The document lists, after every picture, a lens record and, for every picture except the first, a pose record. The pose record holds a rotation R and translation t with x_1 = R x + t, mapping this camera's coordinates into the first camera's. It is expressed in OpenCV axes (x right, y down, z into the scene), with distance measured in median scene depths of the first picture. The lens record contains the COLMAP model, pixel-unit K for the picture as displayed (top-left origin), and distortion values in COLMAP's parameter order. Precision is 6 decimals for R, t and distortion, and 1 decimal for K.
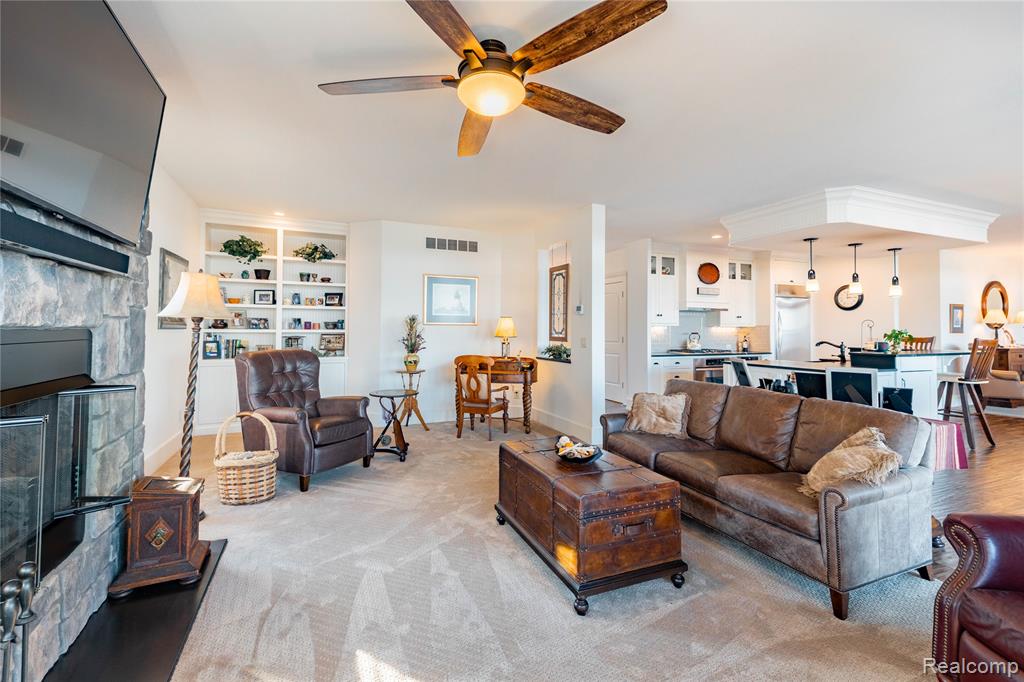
lens RADIAL K [[452.4, 0, 514.9], [0, 452.4, 318.3], [0, 0, 1]] dist [0.069807, -0.022989]
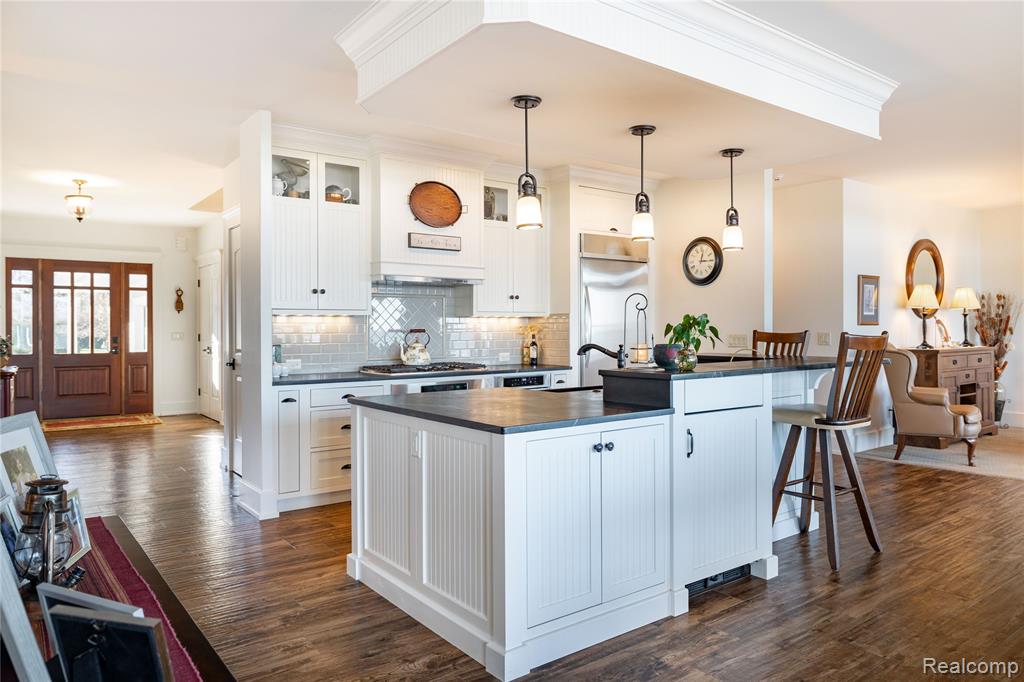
lens RADIAL K [[694.3, 0, 522.5], [0, 694.3, 329.3], [0, 0, 1]] dist [-0.002674, -0.019936]
pose [[0.975647, -0.010307, 0.219103, 0.409829], [0.004859, 0.999666, 0.025389, 0.015965], [-0.219292, -0.023706, 0.975371, 0.321139]]
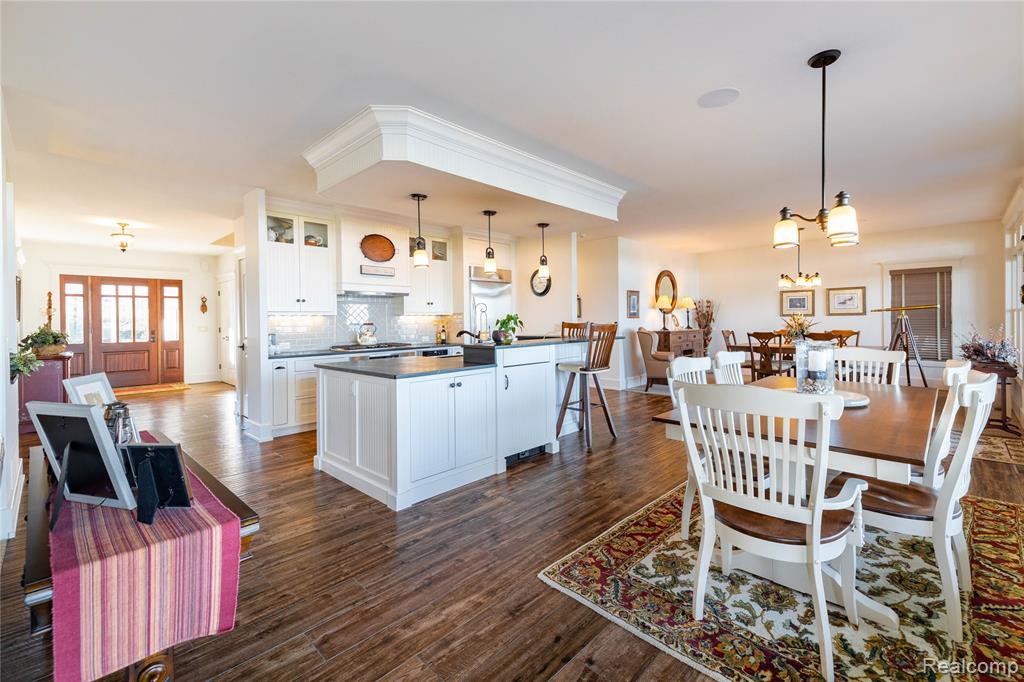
lens RADIAL K [[441.4, 0, 539.6], [0, 441.4, 320.5], [0, 0, 1]] dist [0.038155, -0.012484]
pose [[0.921180, -0.019417, 0.388653, 0.442082], [0.010277, 0.999620, 0.025584, 0.012093], [-0.389002, -0.019573, 0.921029, 0.213709]]
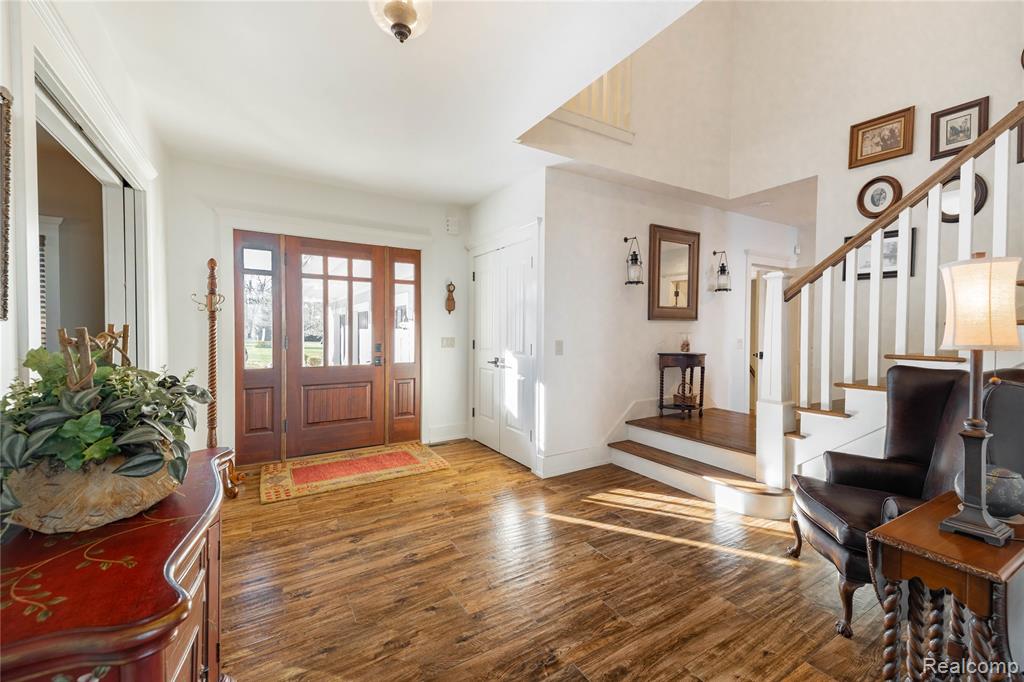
lens RADIAL K [[420.2, 0, 517.0], [0, 420.2, 340.3], [0, 0, 1]] dist [0.033171, -0.000452]
pose [[0.991474, -0.003793, 0.130247, 0.046935], [-0.002932, 0.998674, 0.051400, 0.023261], [-0.130269, -0.051343, 0.990148, 1.176921]]
